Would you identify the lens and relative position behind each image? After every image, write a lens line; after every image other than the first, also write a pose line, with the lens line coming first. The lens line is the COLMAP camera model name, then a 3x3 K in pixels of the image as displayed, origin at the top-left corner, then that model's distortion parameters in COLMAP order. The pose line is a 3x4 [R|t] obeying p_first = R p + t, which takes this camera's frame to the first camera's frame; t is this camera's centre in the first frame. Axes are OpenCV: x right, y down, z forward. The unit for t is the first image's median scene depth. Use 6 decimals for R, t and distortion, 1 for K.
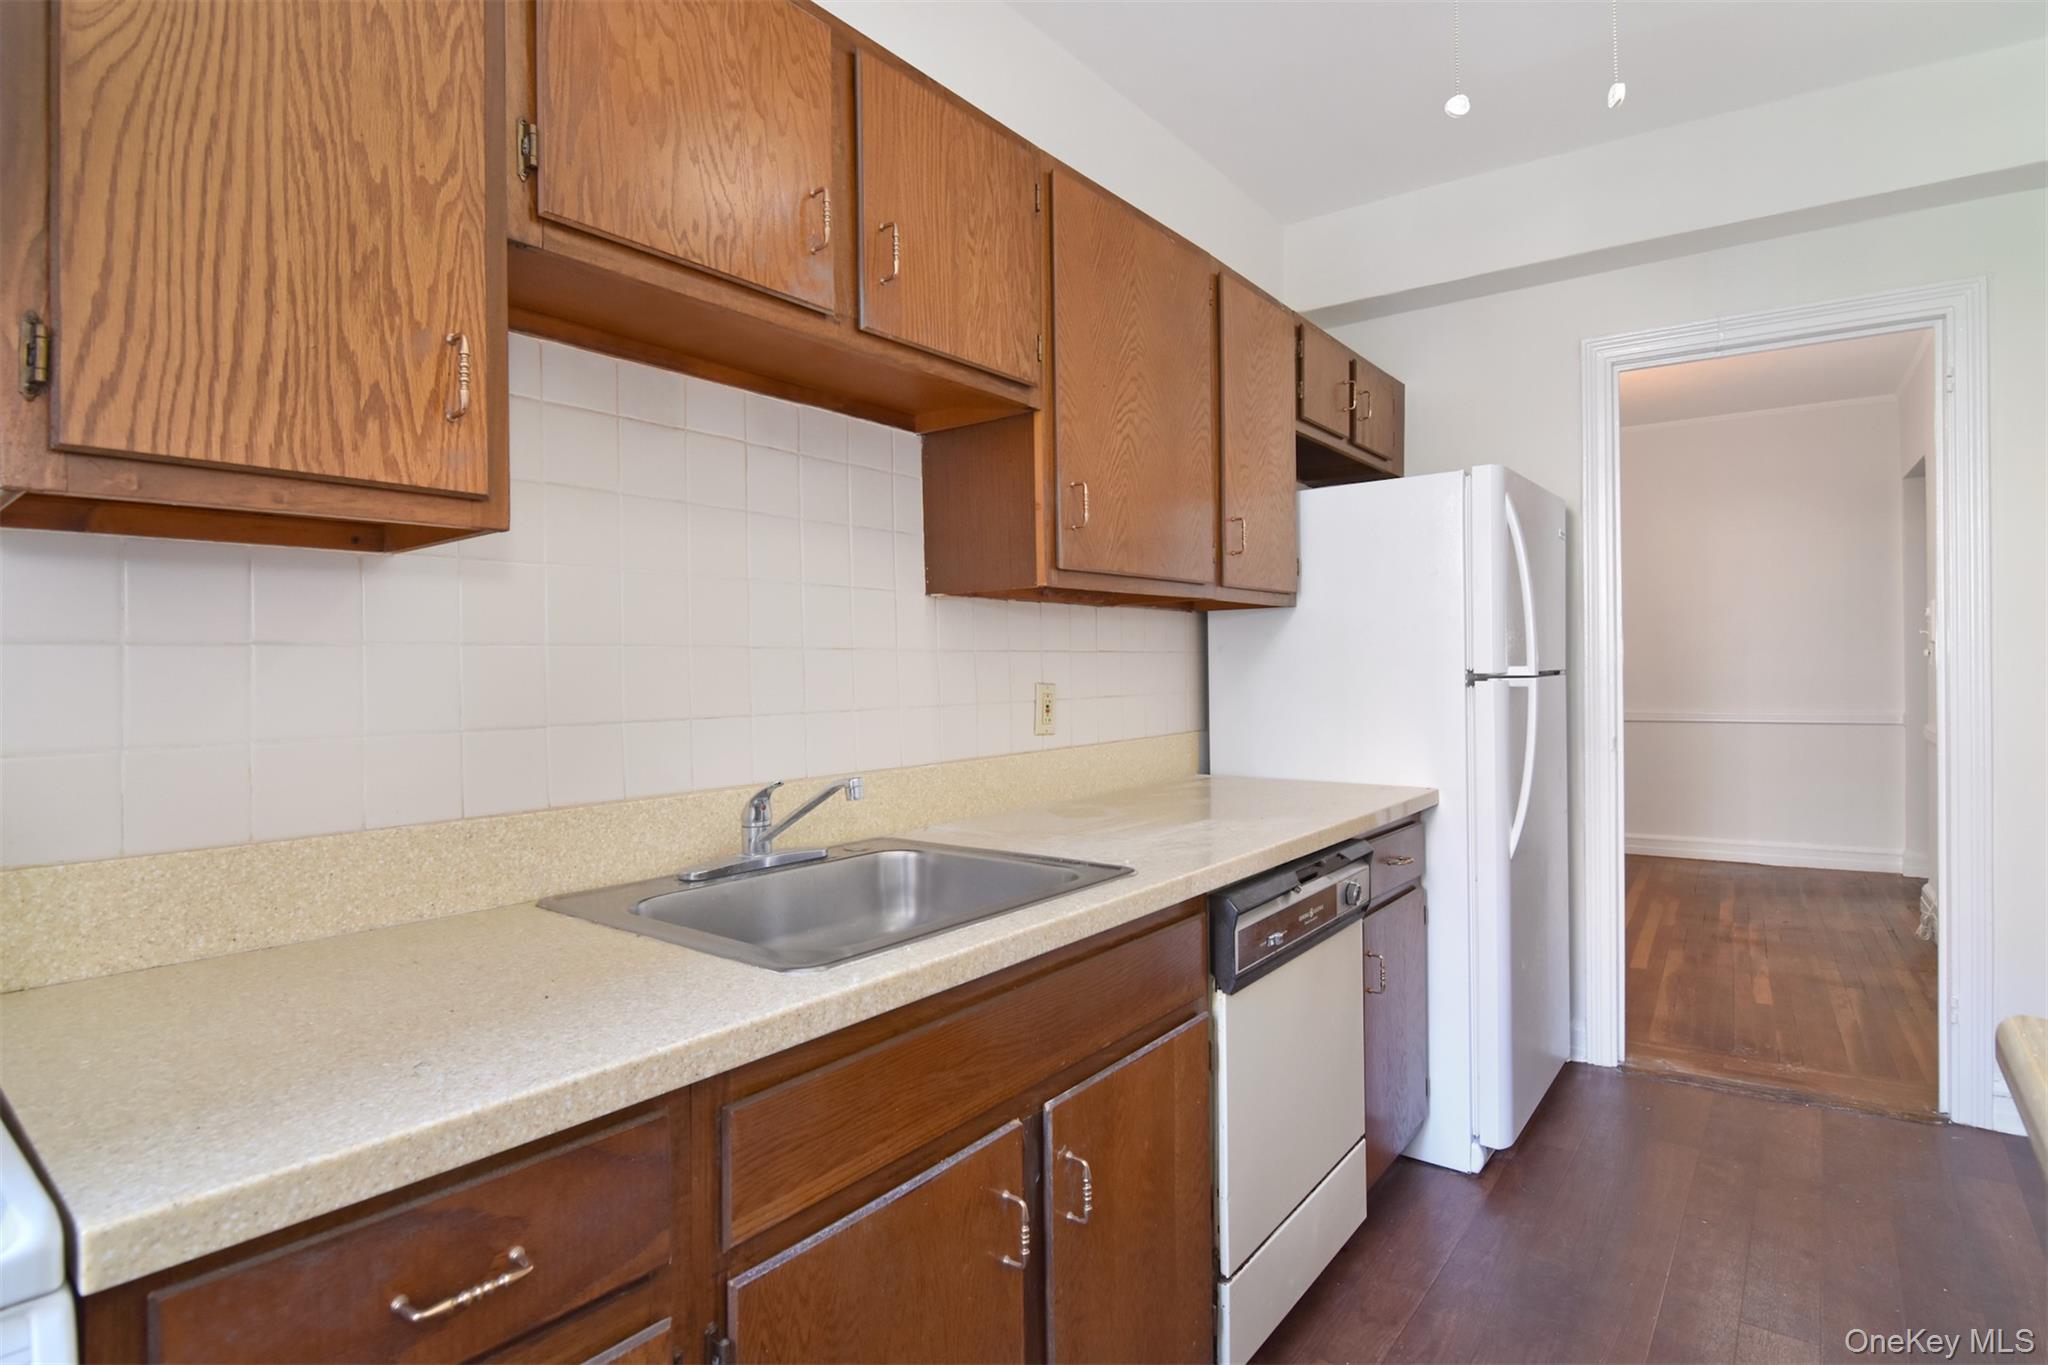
lens RADIAL K [[986.7, 0, 1024.0], [0, 986.7, 682.5], [0, 0, 1]] dist [-0.003310, -0.012606]
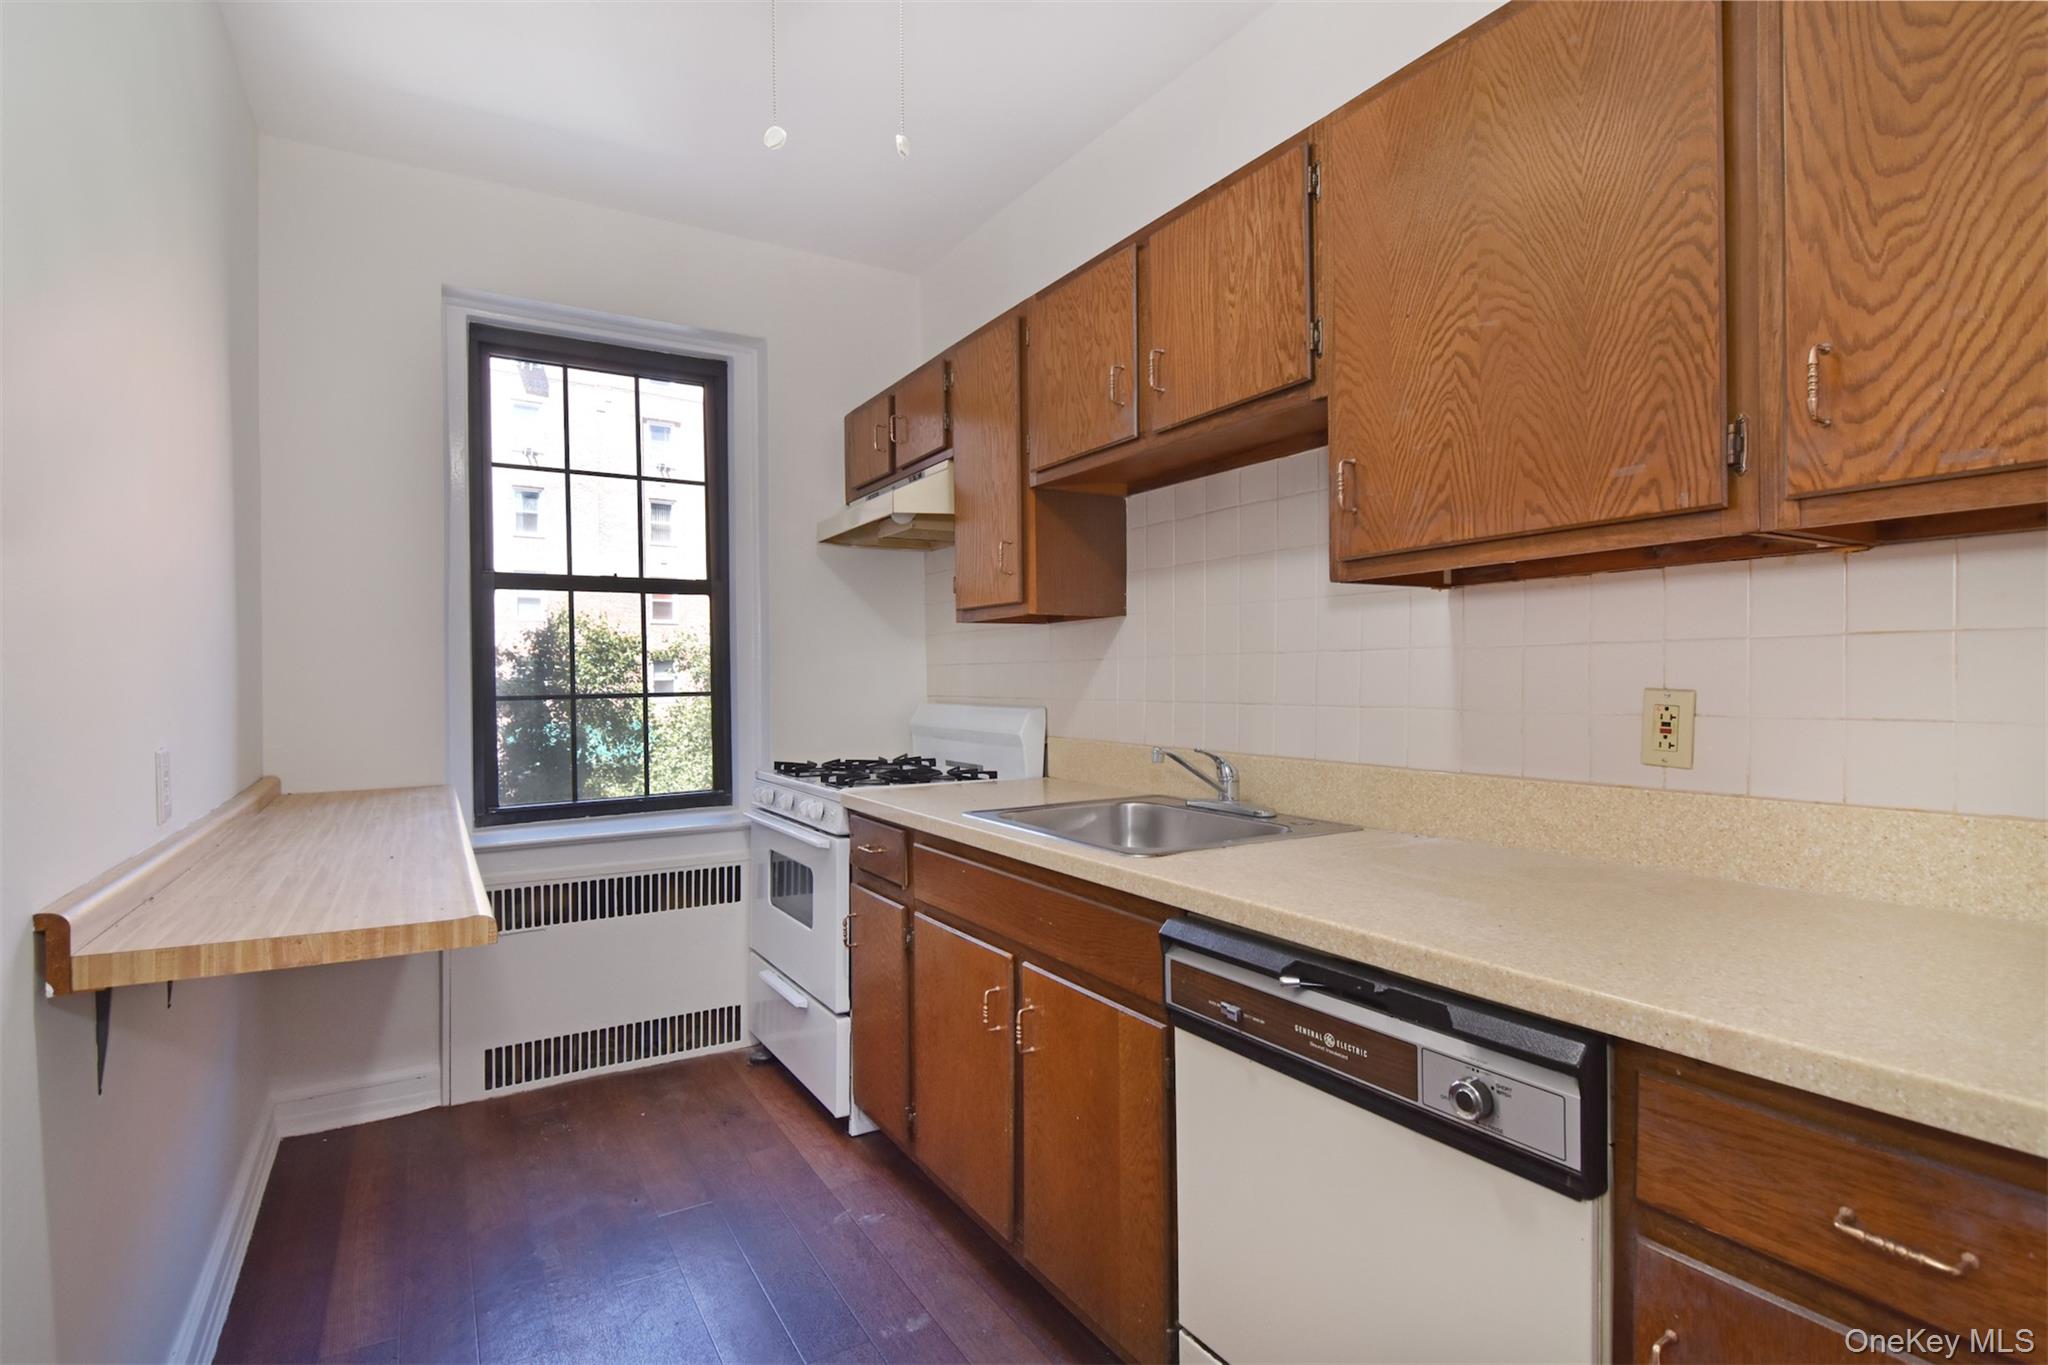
lens RADIAL K [[986.7, 0, 1024.0], [0, 986.7, 682.5], [0, 0, 1]] dist [-0.003310, -0.012606]
pose [[-0.329304, 0.027527, -0.943823, 1.038286], [0.006233, 0.999617, 0.026980, -0.032122], [0.944203, 0.003002, -0.329349, 1.073394]]
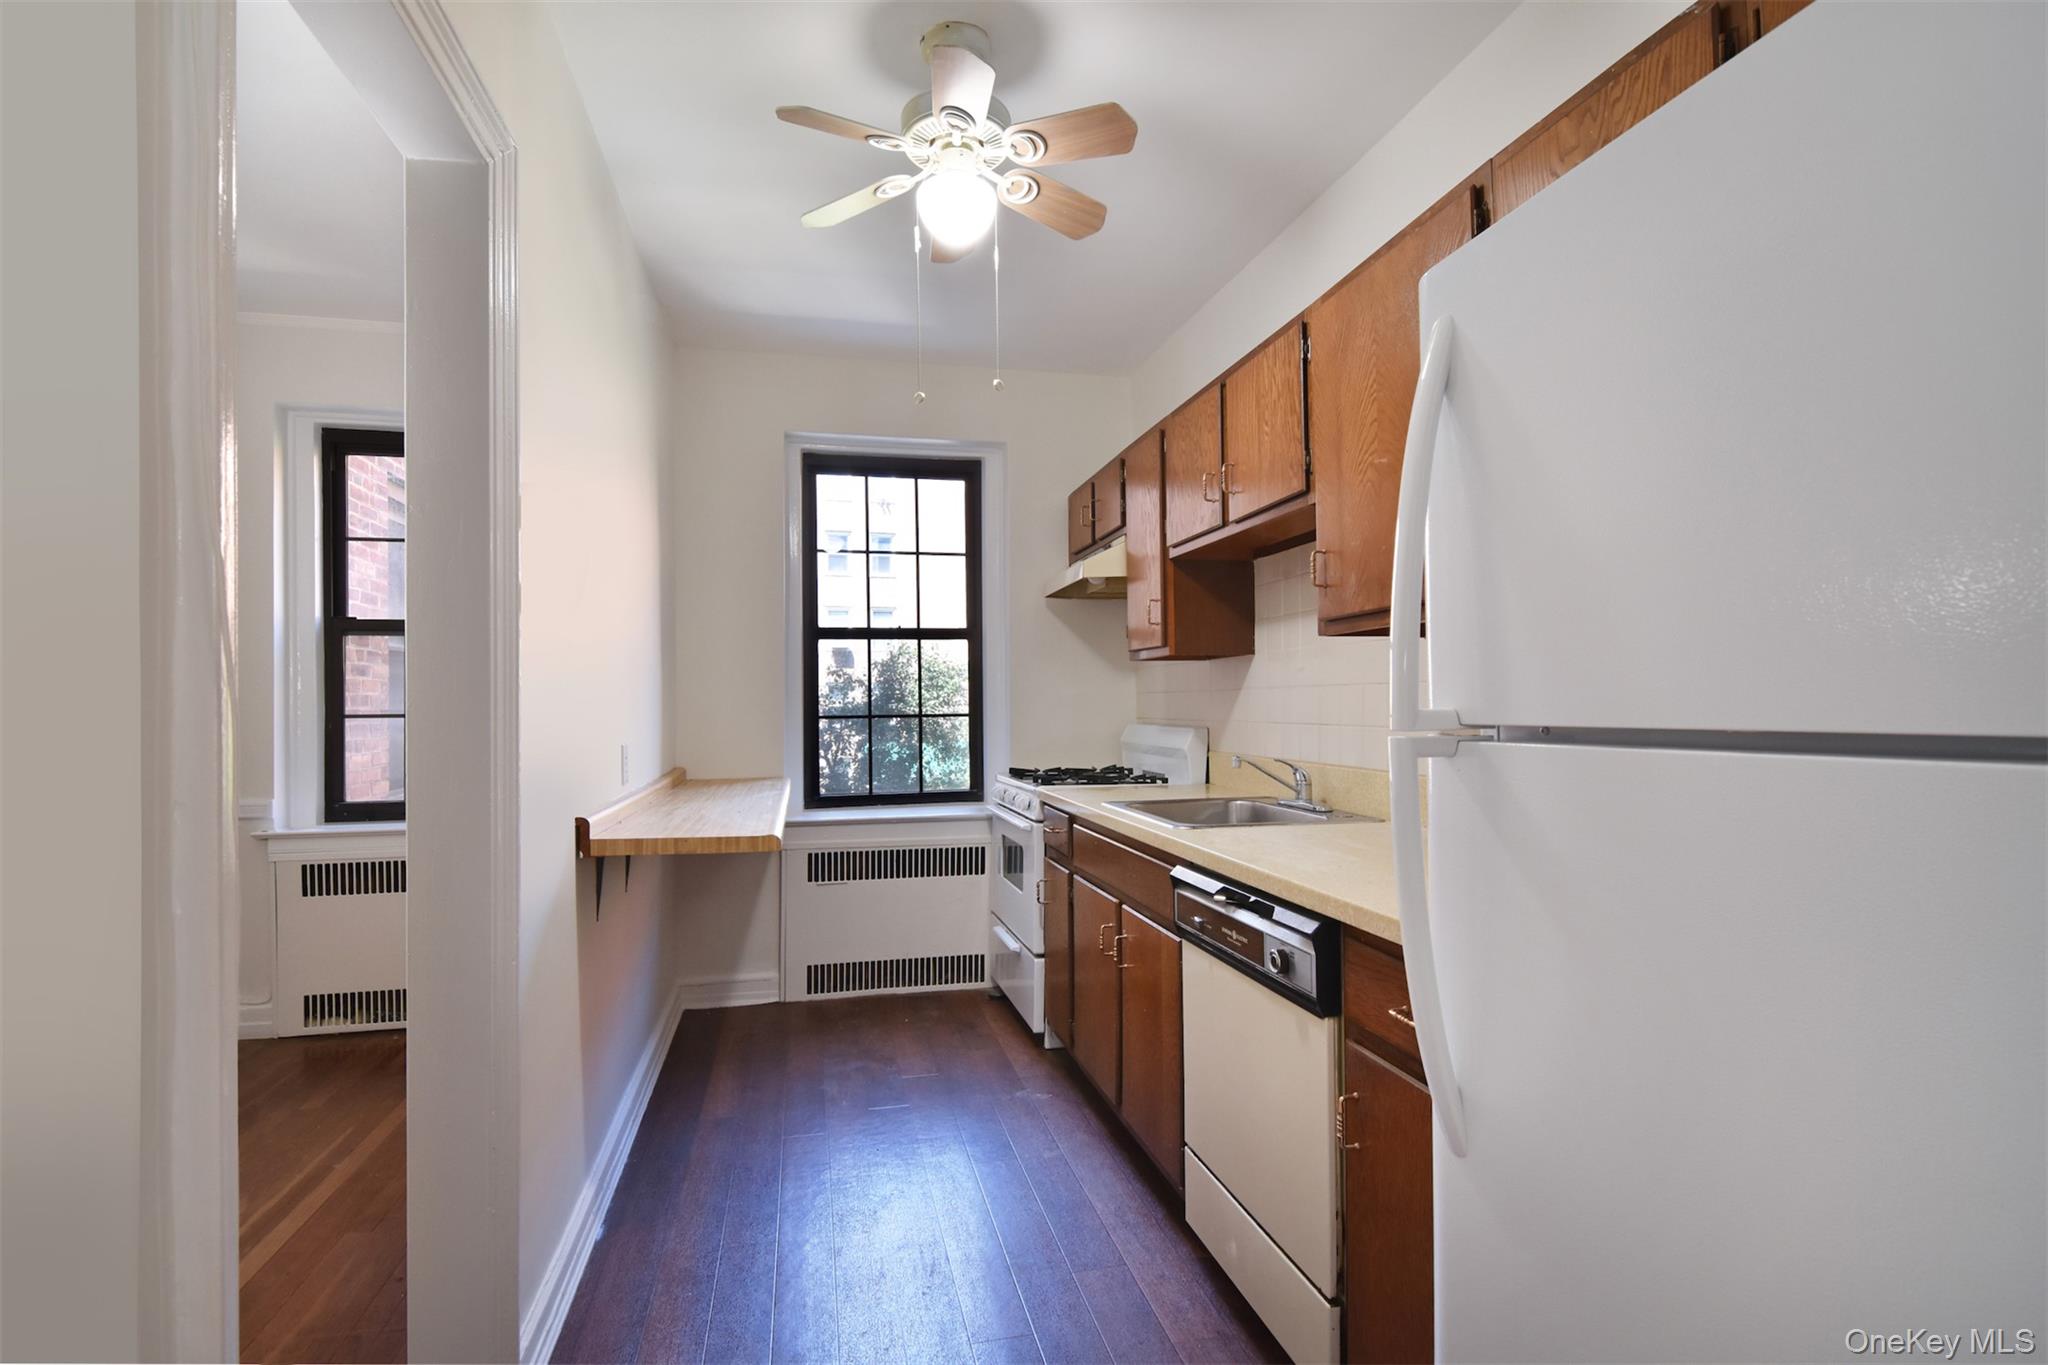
lens RADIAL K [[986.7, 0, 1024.0], [0, 986.7, 682.5], [0, 0, 1]] dist [-0.003310, -0.012606]
pose [[-0.616302, 0.007302, -0.787476, 1.330131], [0.012097, 0.999927, -0.000195, -0.043796], [0.787417, -0.009646, -0.616345, 1.552069]]
